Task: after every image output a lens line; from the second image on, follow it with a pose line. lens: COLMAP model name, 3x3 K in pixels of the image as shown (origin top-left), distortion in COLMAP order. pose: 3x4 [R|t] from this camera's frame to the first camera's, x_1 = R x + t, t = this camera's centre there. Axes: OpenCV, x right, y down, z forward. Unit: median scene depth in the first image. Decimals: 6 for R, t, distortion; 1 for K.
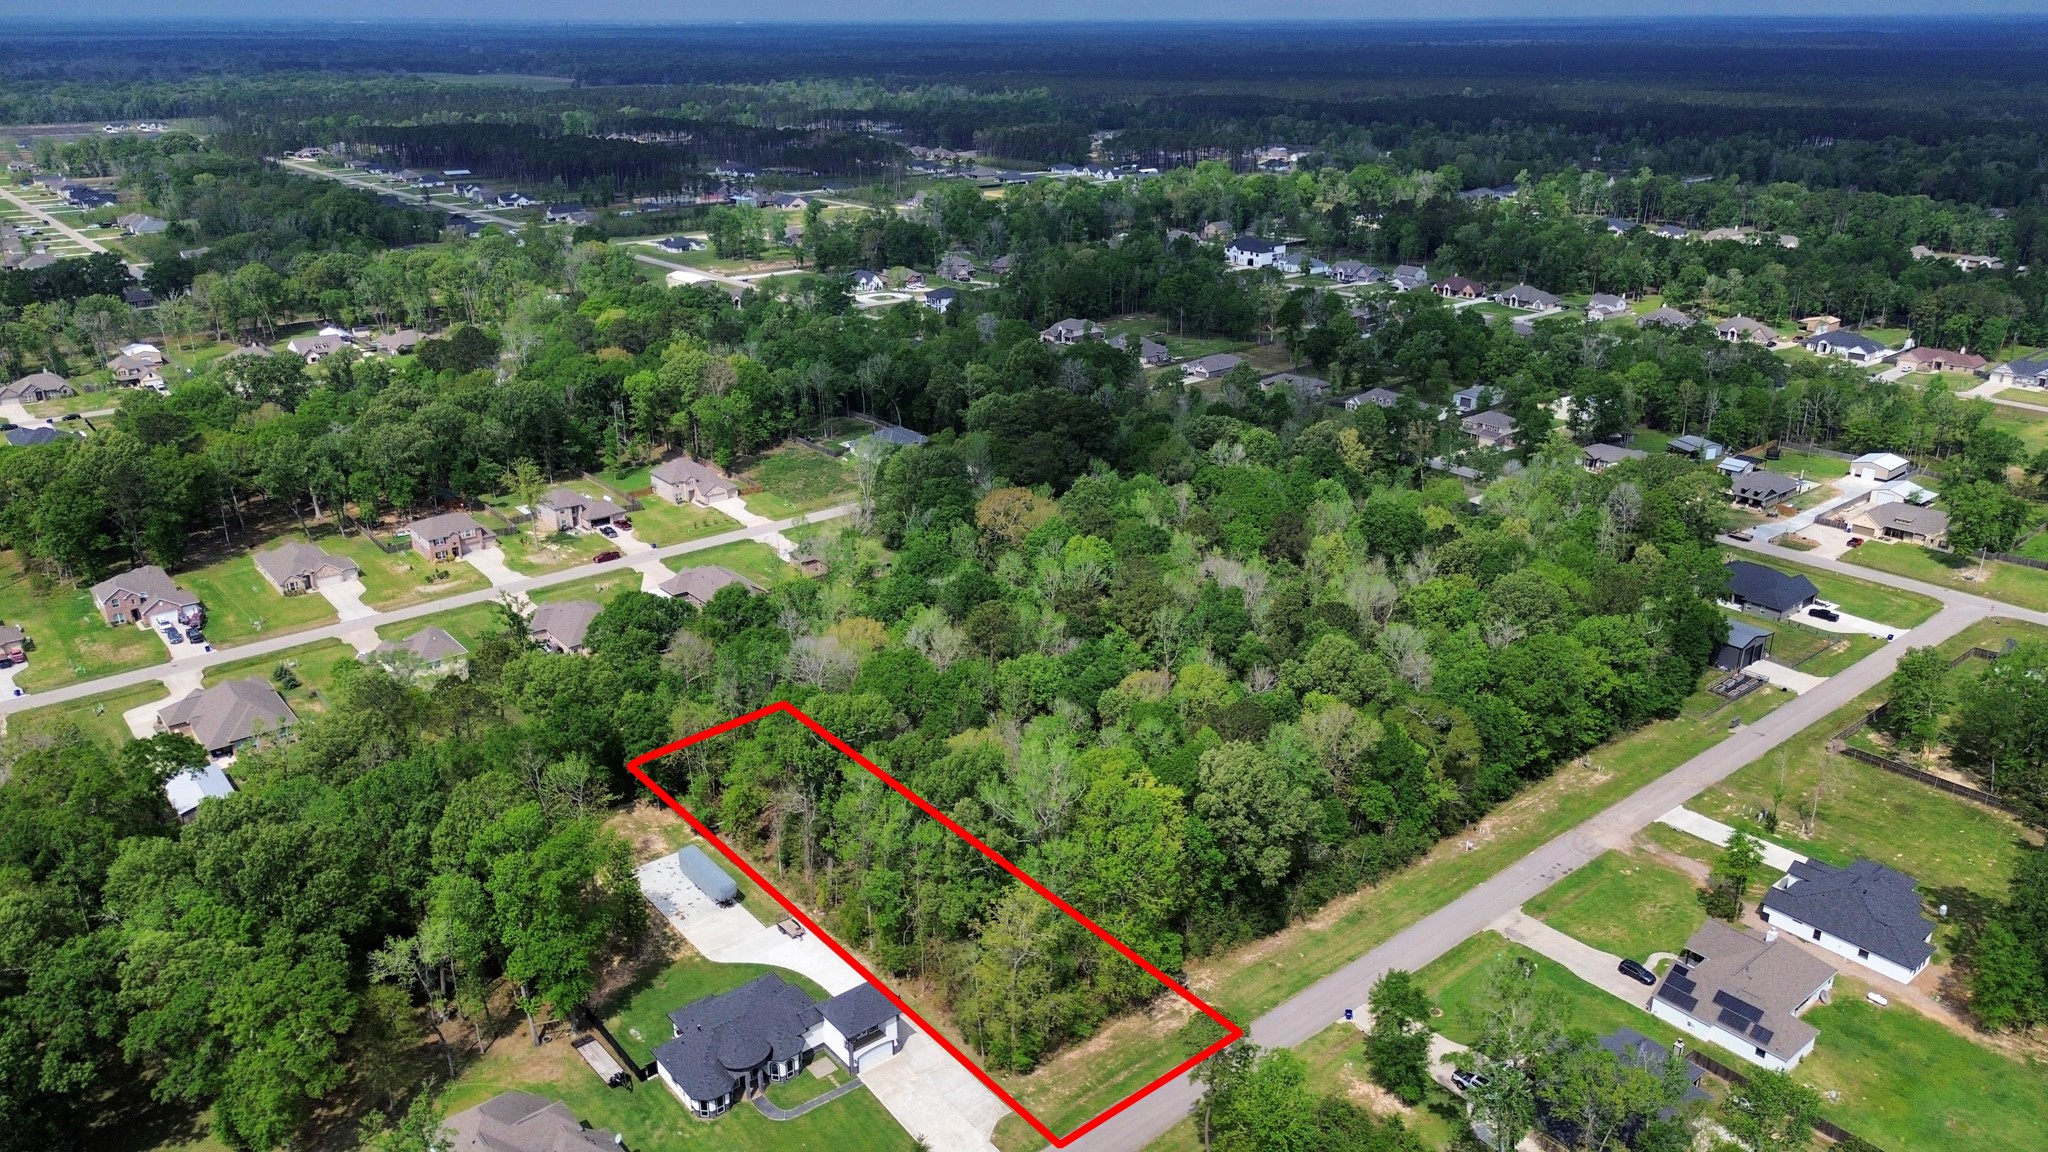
lens RADIAL K [[1449.0, 0, 1024.0], [0, 1449.0, 576.0], [0, 0, 1]] dist [0.073801, -0.071899]
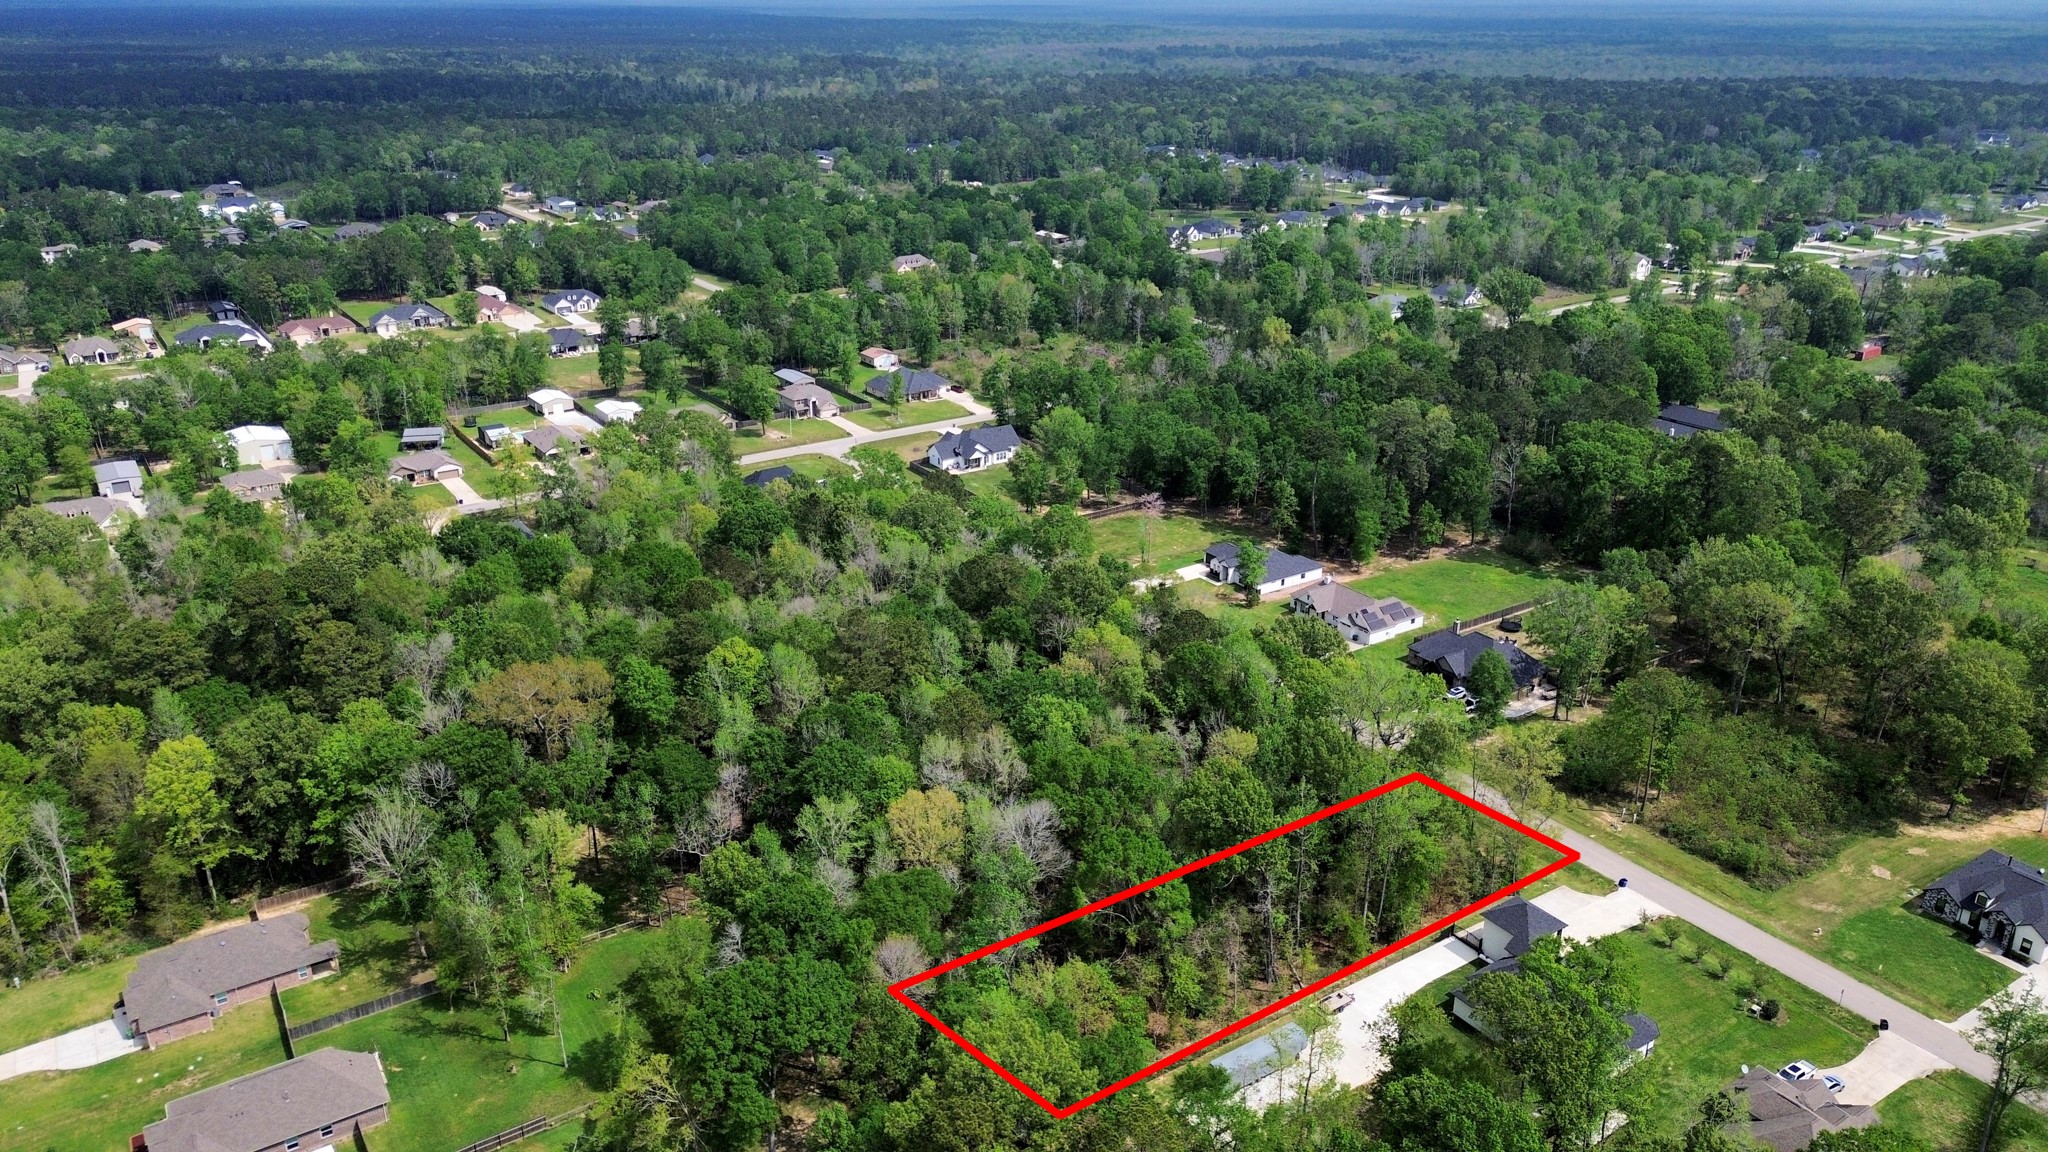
lens RADIAL K [[1444.4, 0, 1023.4], [0, 1444.4, 584.2], [0, 0, 1]] dist [0.085001, -0.089833]
pose [[0.099561, -0.374425, 0.921896, -0.623273], [0.358437, 0.877795, 0.317804, -0.235756], [-0.928230, 0.298801, 0.221602, 0.607044]]
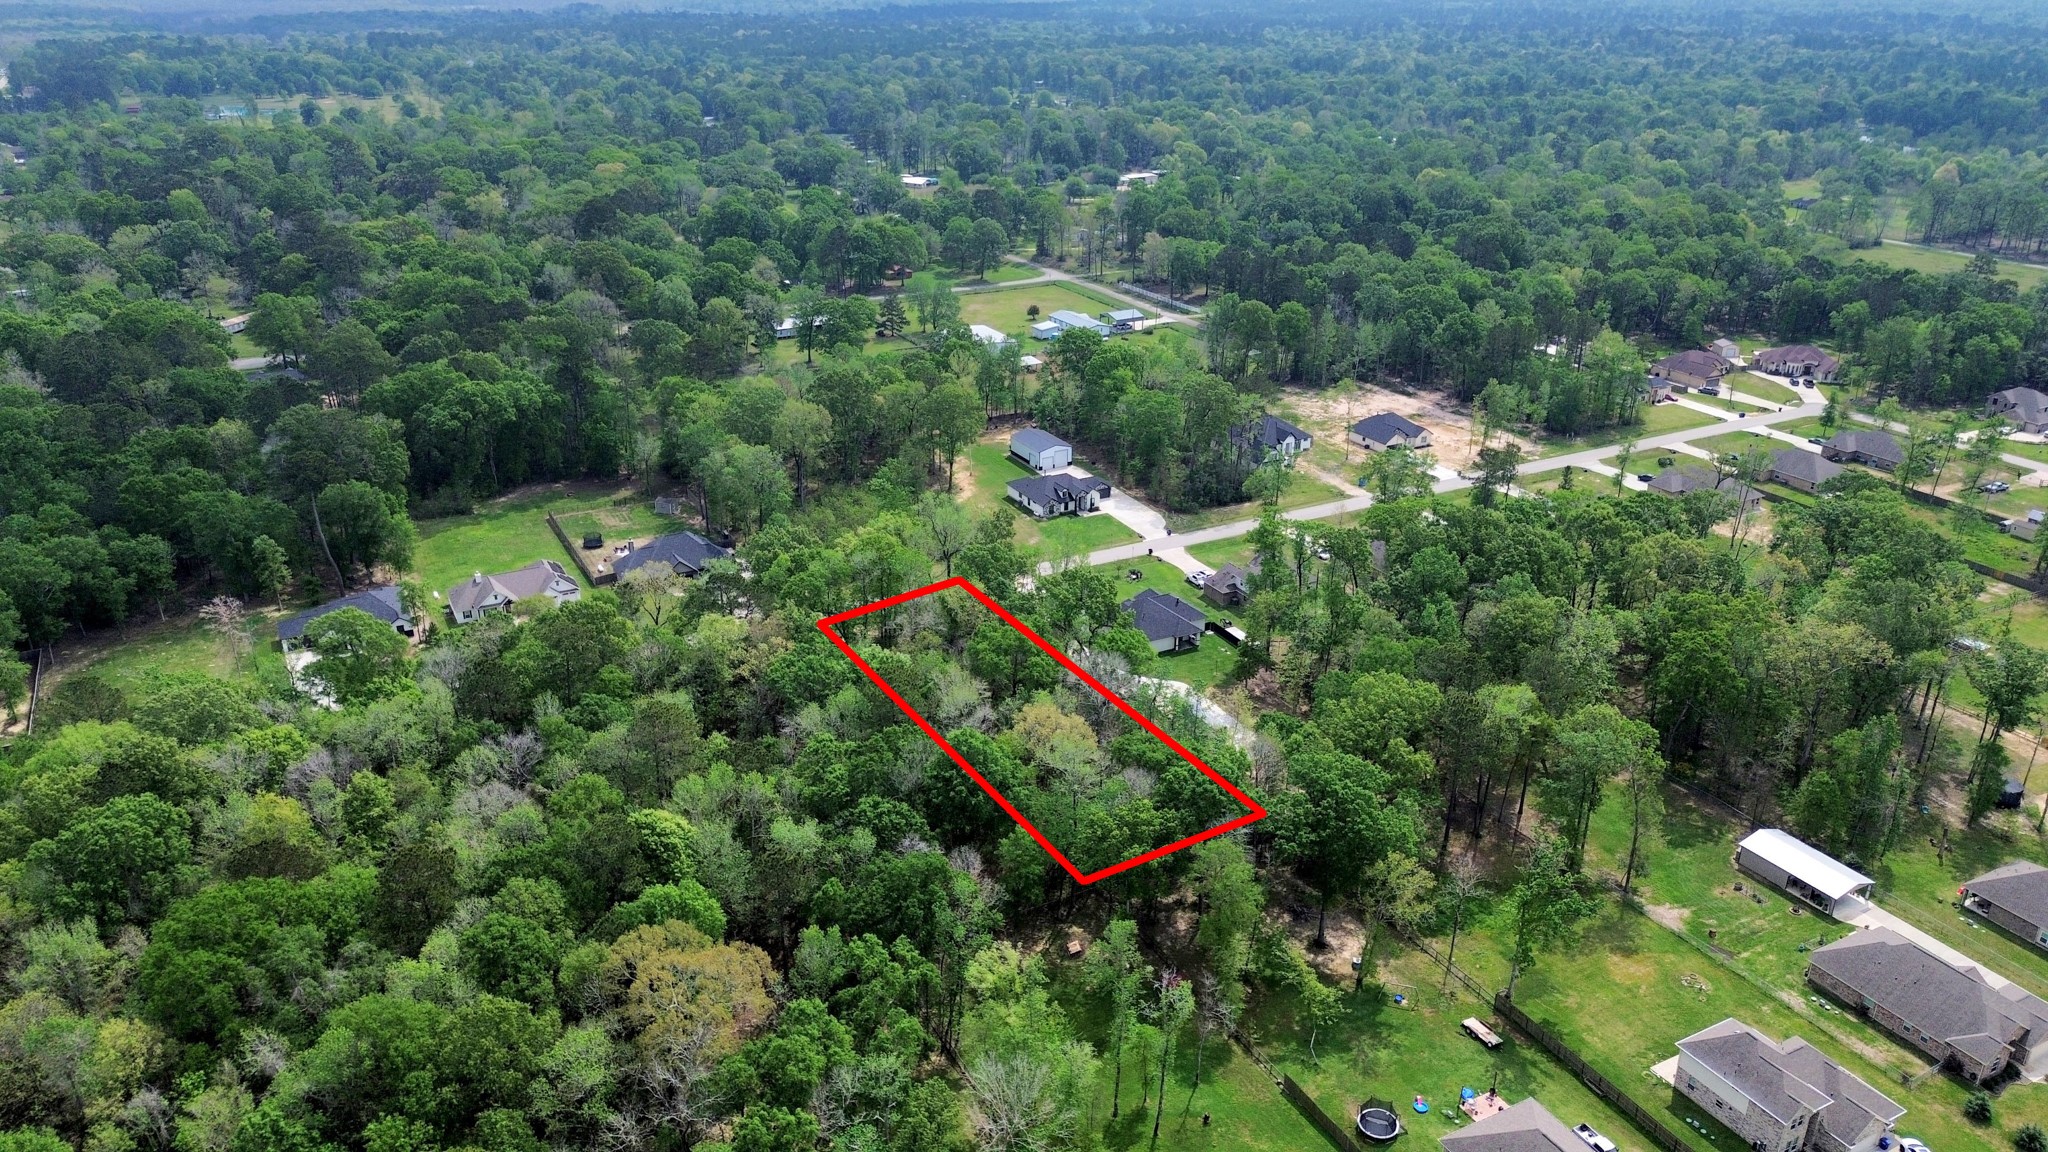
lens RADIAL K [[1449.0, 0, 1024.0], [0, 1449.0, 576.0], [0, 0, 1]] dist [0.073801, -0.071899]
pose [[-0.980803, -0.076424, 0.179403, -0.197550], [0.070245, 0.719771, 0.690648, -0.478013], [-0.181911, 0.689992, -0.700585, 1.234133]]
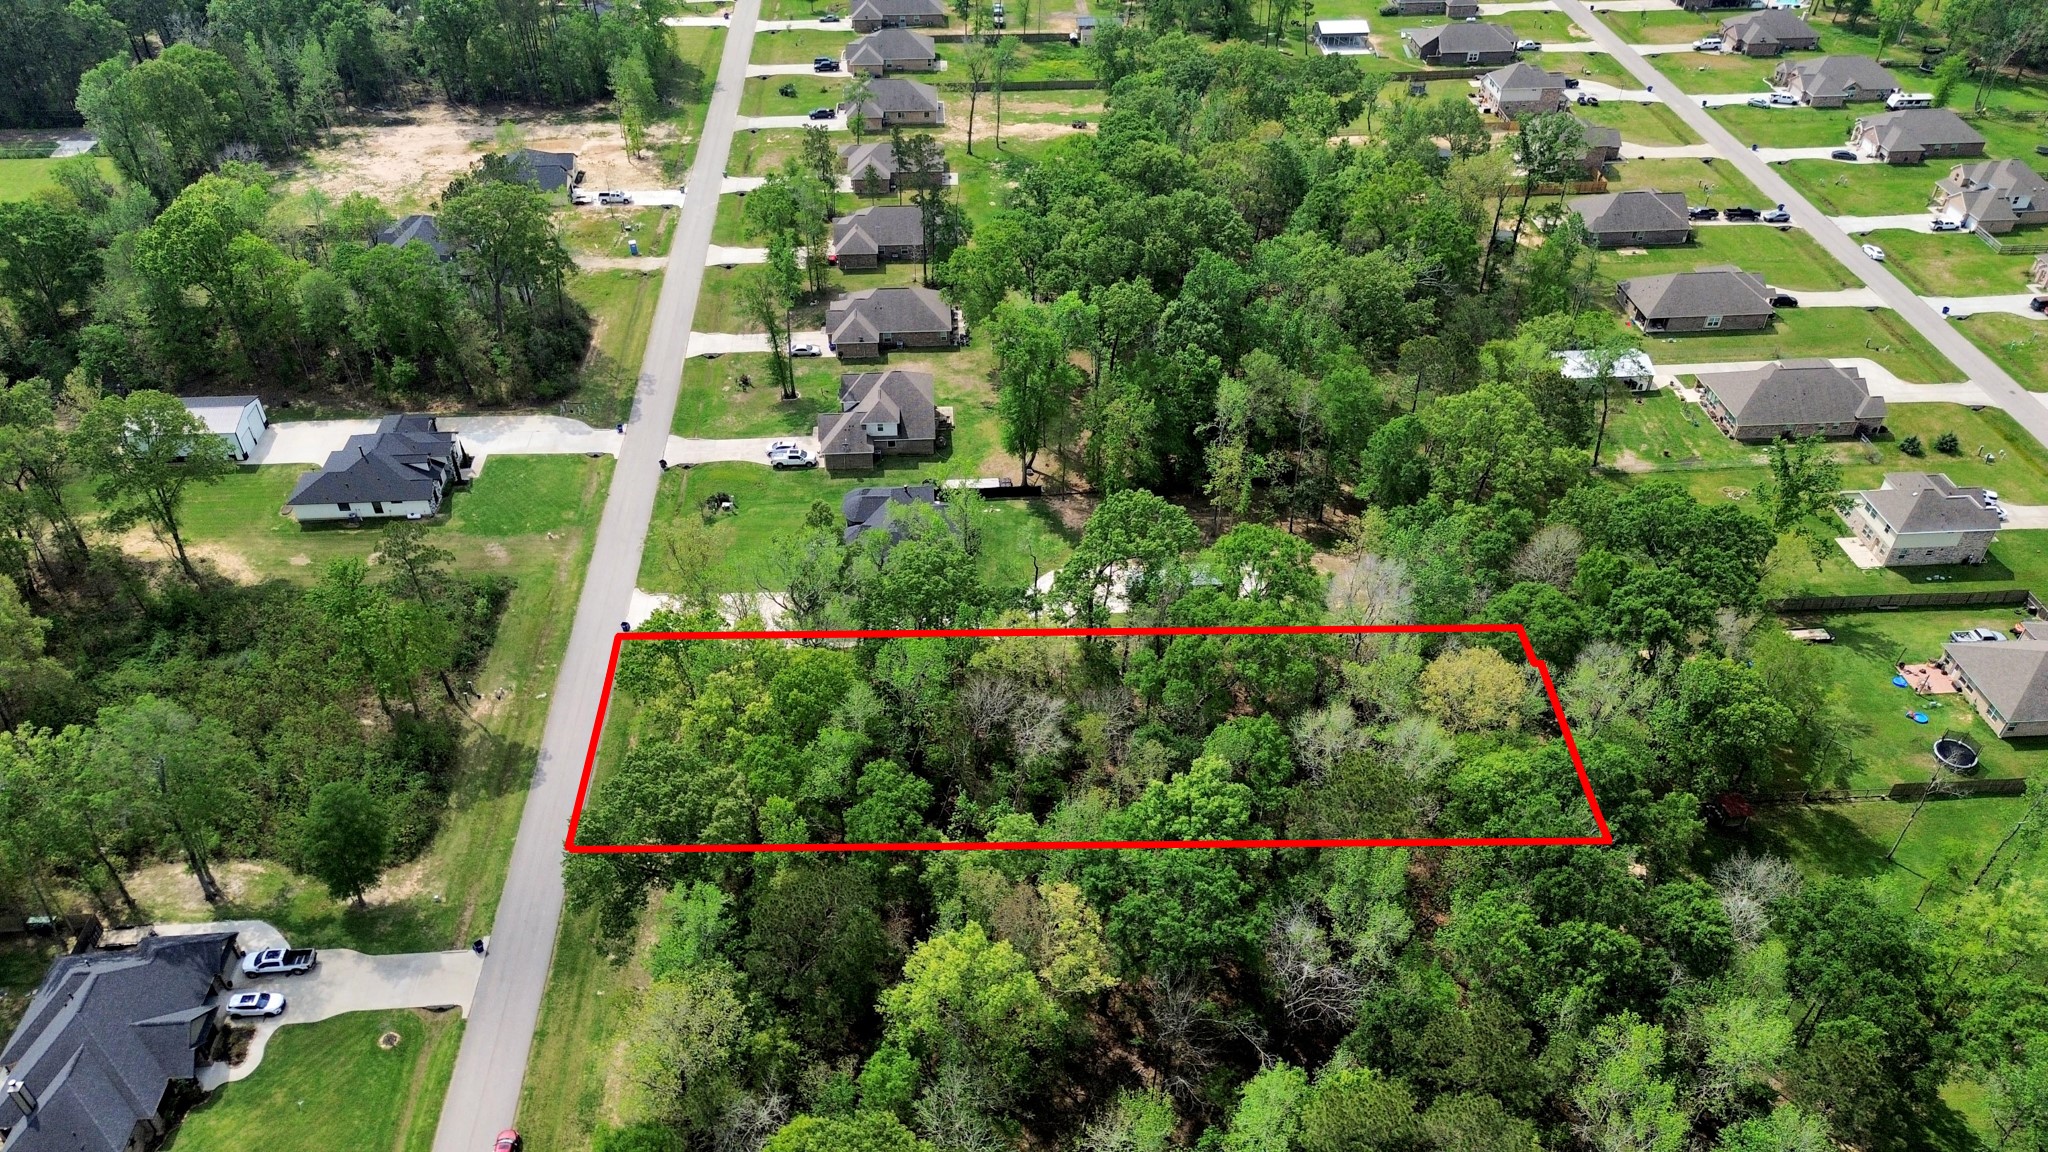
lens RADIAL K [[1449.0, 0, 1024.0], [0, 1449.0, 576.0], [0, 0, 1]] dist [0.073801, -0.071899]
pose [[-0.577417, 0.510052, -0.637523, 0.279182], [-0.295276, 0.597534, 0.745496, -0.303099], [0.761184, 0.618708, -0.194420, 0.771546]]
